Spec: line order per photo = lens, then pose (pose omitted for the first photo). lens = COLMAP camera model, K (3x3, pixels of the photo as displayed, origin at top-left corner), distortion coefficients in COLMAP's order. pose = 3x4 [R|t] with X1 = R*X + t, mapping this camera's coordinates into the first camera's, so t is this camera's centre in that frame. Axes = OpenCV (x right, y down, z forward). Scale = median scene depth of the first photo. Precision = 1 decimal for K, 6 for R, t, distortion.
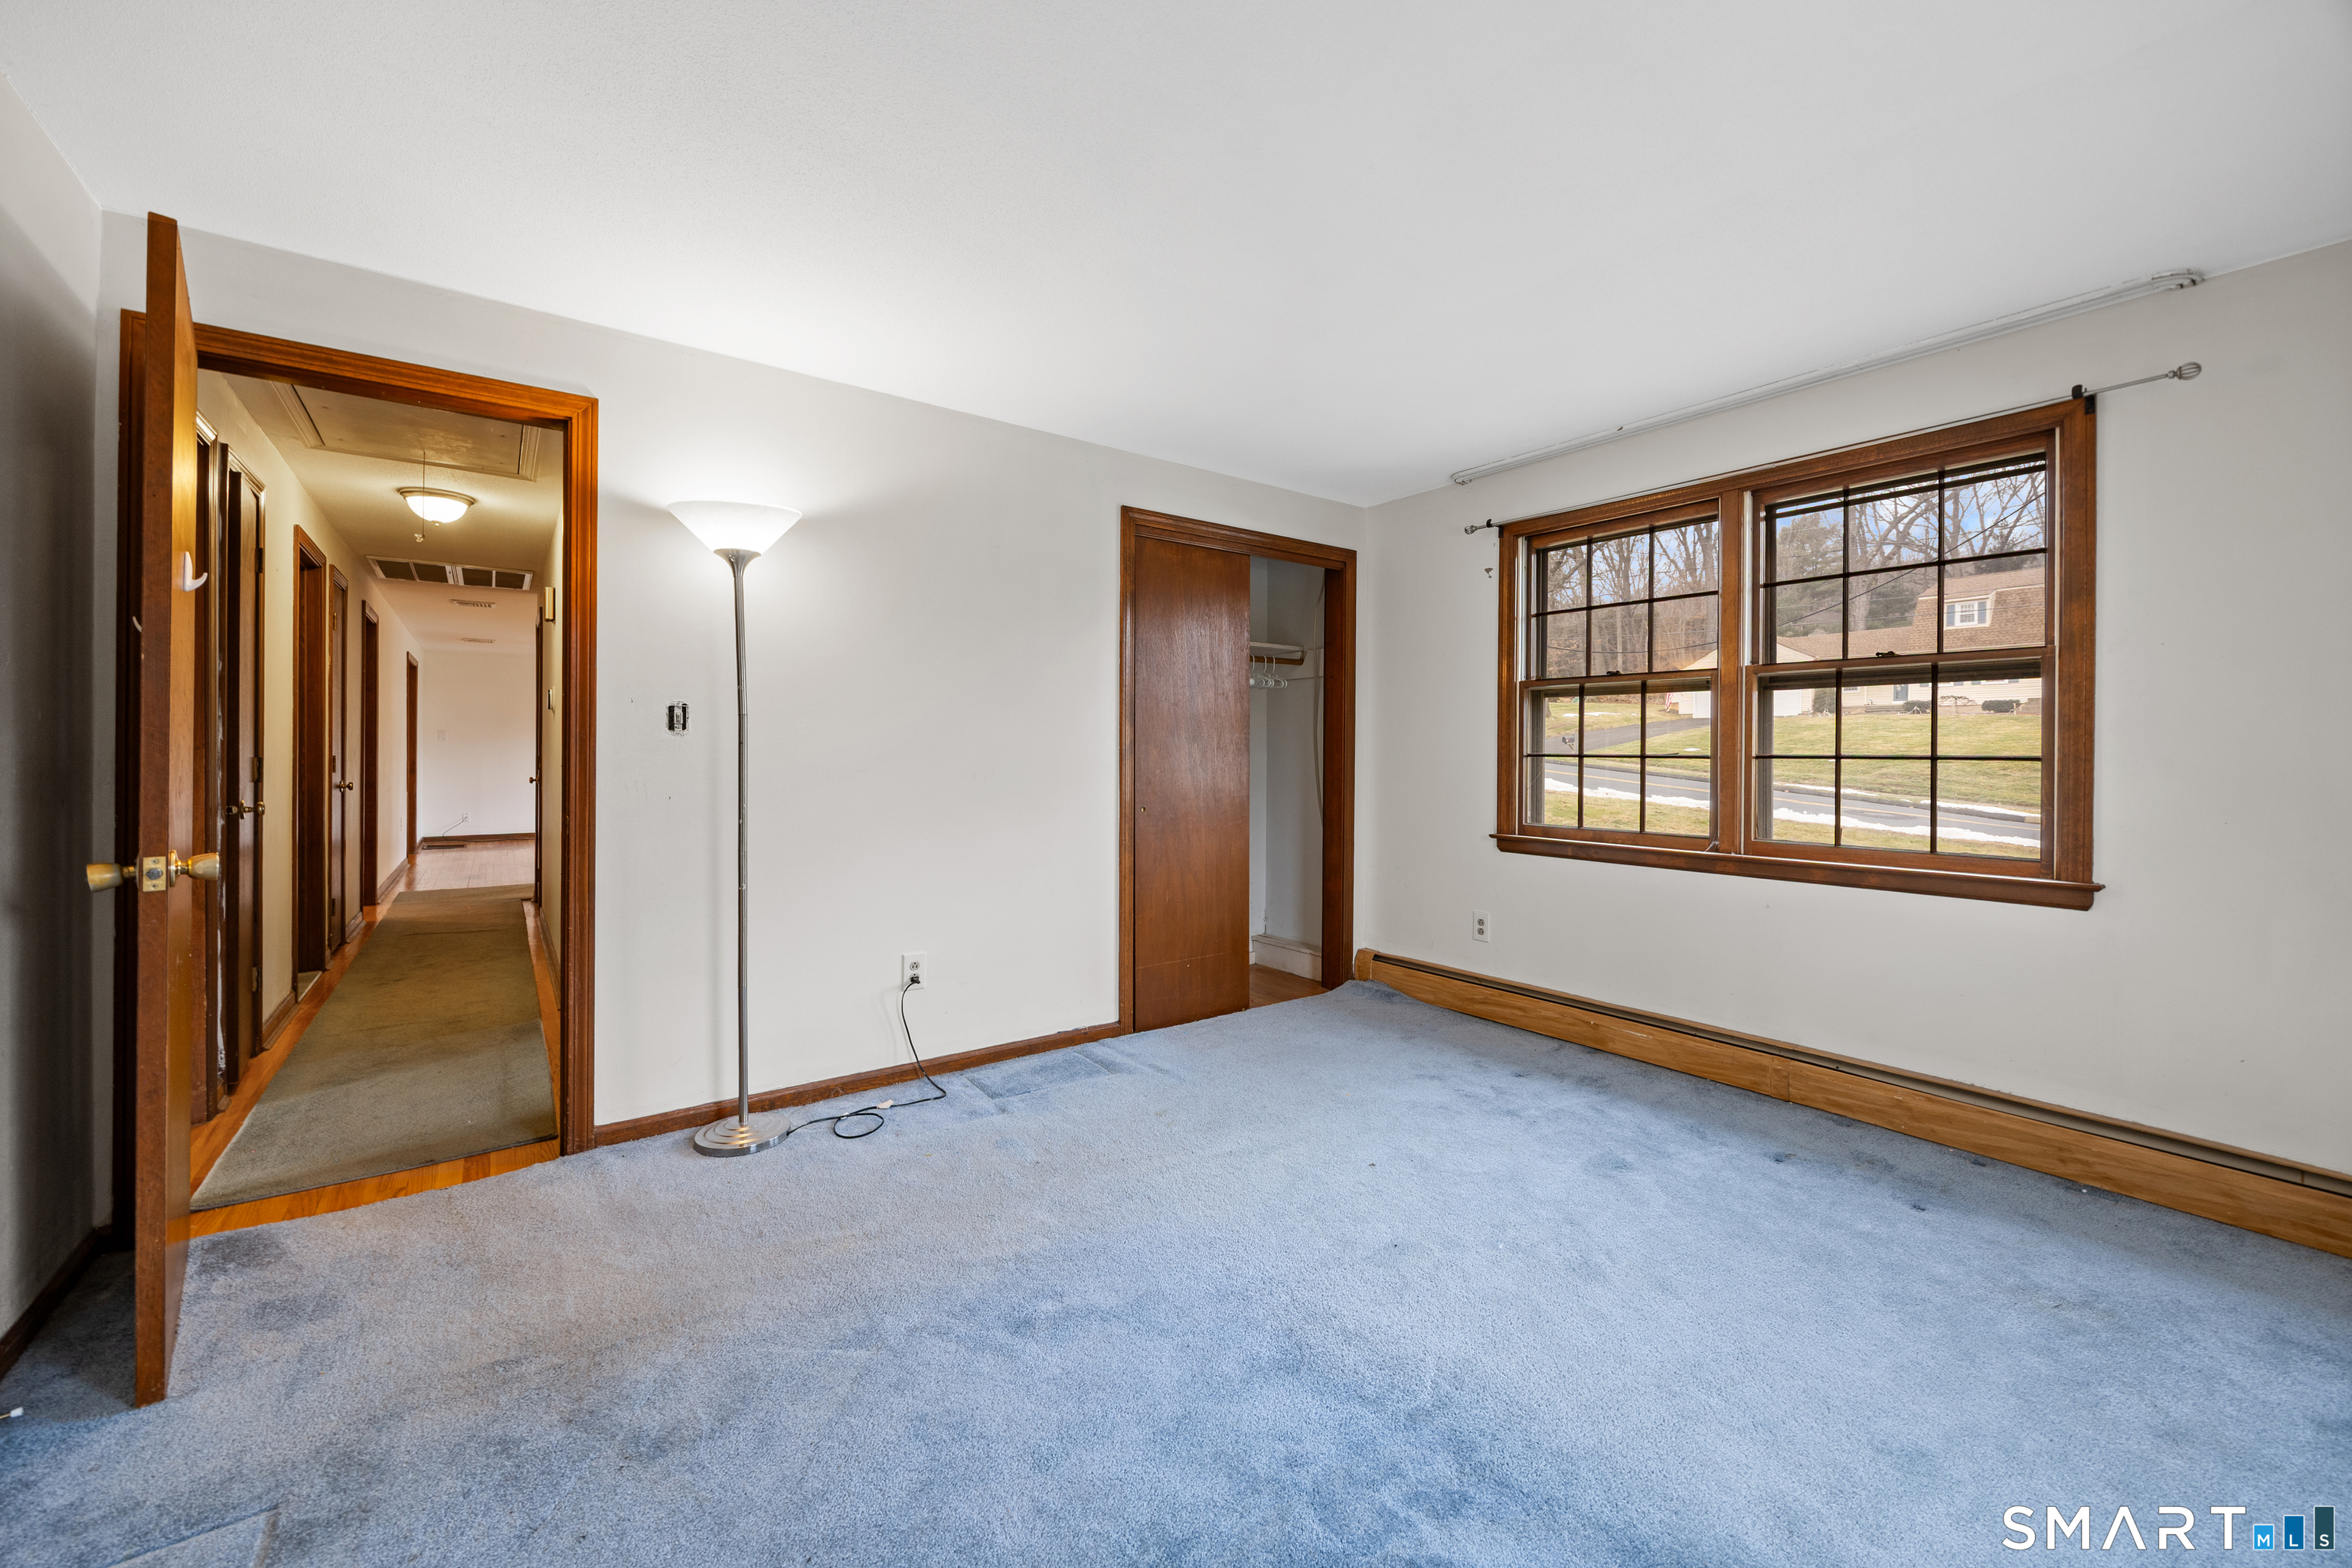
lens RADIAL K [[931.7, 0, 1176.5], [0, 931.7, 749.6], [0, 0, 1]] dist [-0.000049, -0.000131]
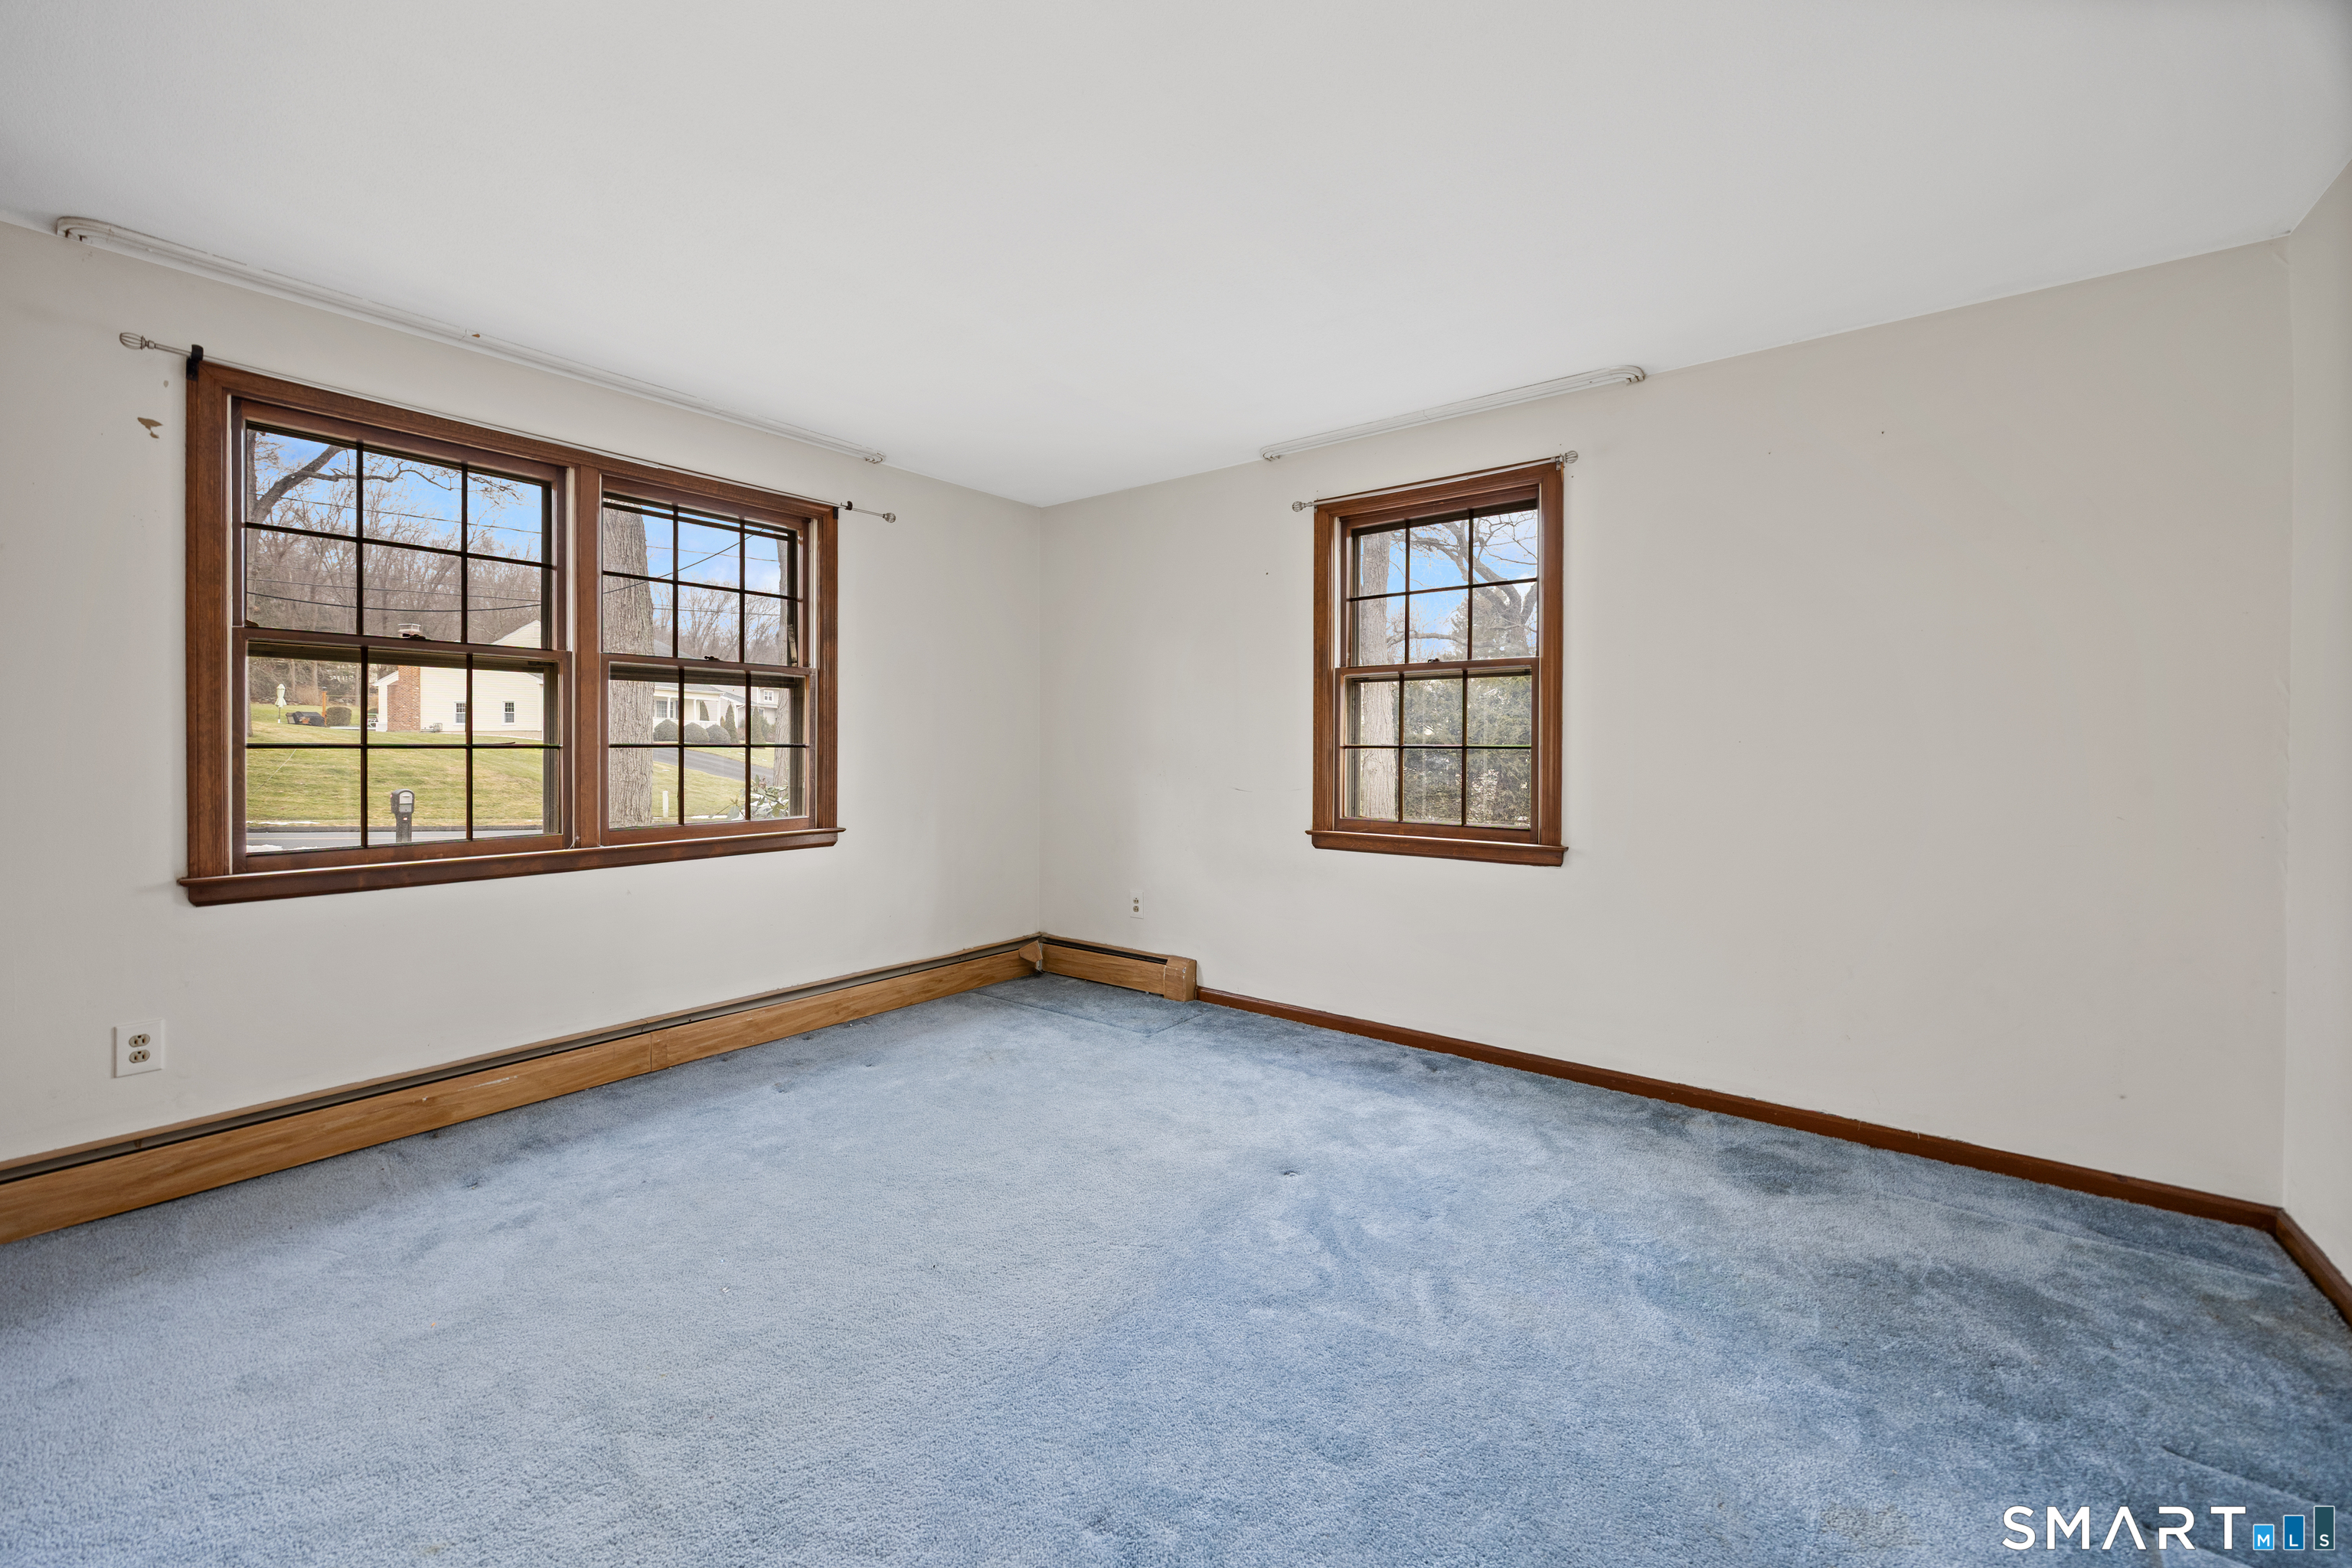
lens RADIAL K [[920.2, 0, 1175.9], [0, 920.2, 749.2], [0, 0, 1]] dist [0.001393, 0.000147]
pose [[-0.278928, -0.007664, 0.960281, -0.504118], [-0.002709, 0.999970, 0.007194, 0.002769], [-0.960308, -0.000595, -0.278940, 0.717042]]
